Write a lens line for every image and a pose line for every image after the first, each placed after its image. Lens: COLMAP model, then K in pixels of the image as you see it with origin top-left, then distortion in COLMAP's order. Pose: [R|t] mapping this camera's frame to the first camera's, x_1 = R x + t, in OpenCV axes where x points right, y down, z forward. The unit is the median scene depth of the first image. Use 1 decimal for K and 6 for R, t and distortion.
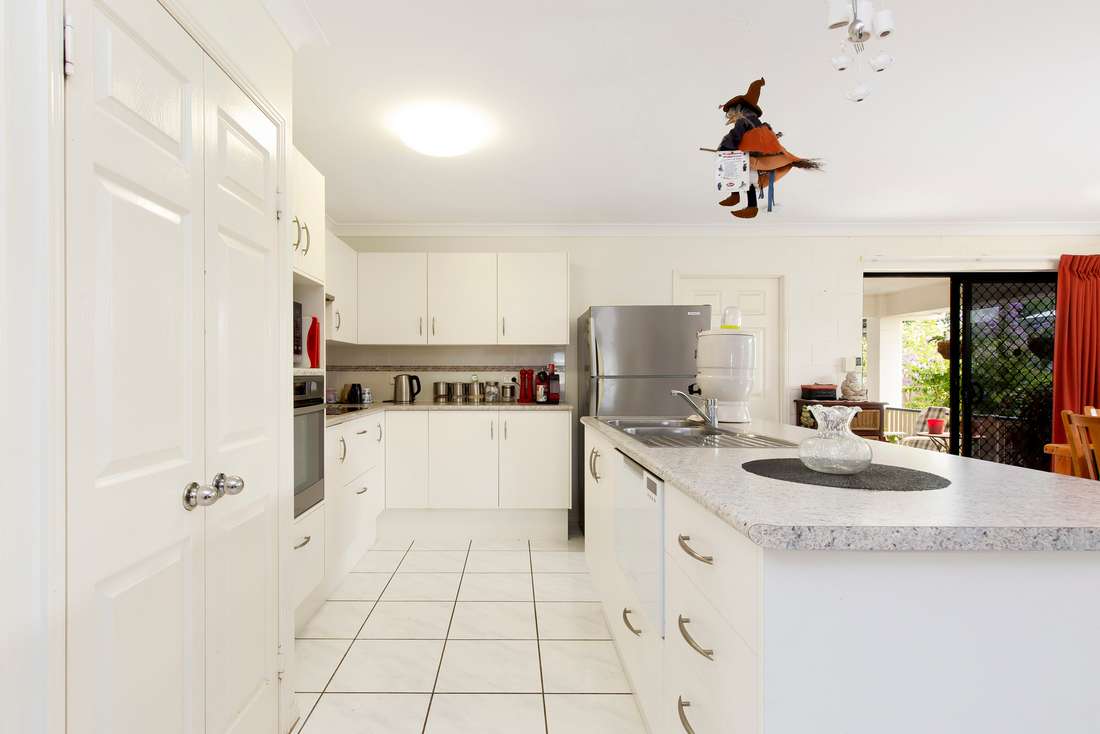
lens RADIAL K [[500.6, 0, 549.5], [0, 500.6, 364.9], [0, 0, 1]] dist [0.005814, 0.000687]
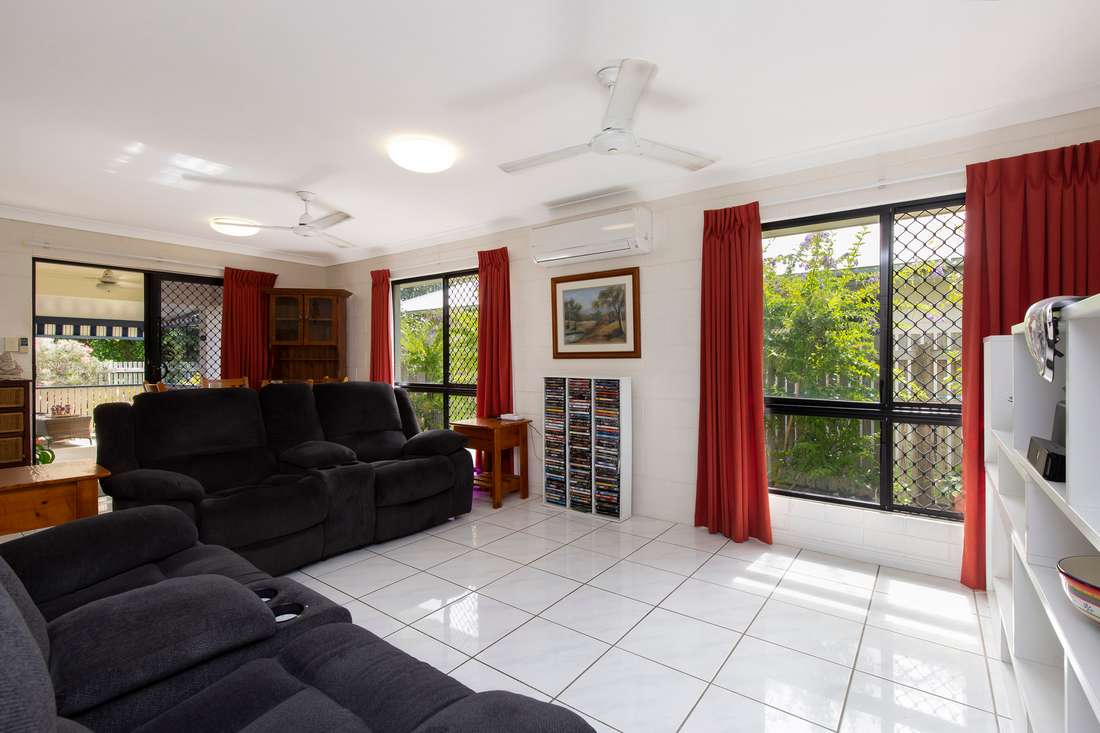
lens RADIAL K [[500.6, 0, 546.8], [0, 500.6, 363.9], [0, 0, 1]] dist [0.005814, 0.000687]
pose [[0.598784, -0.003847, 0.800901, 0.451935], [0.009268, 0.999955, -0.002126, 0.052195], [-0.800857, 0.008696, 0.598793, -0.485978]]
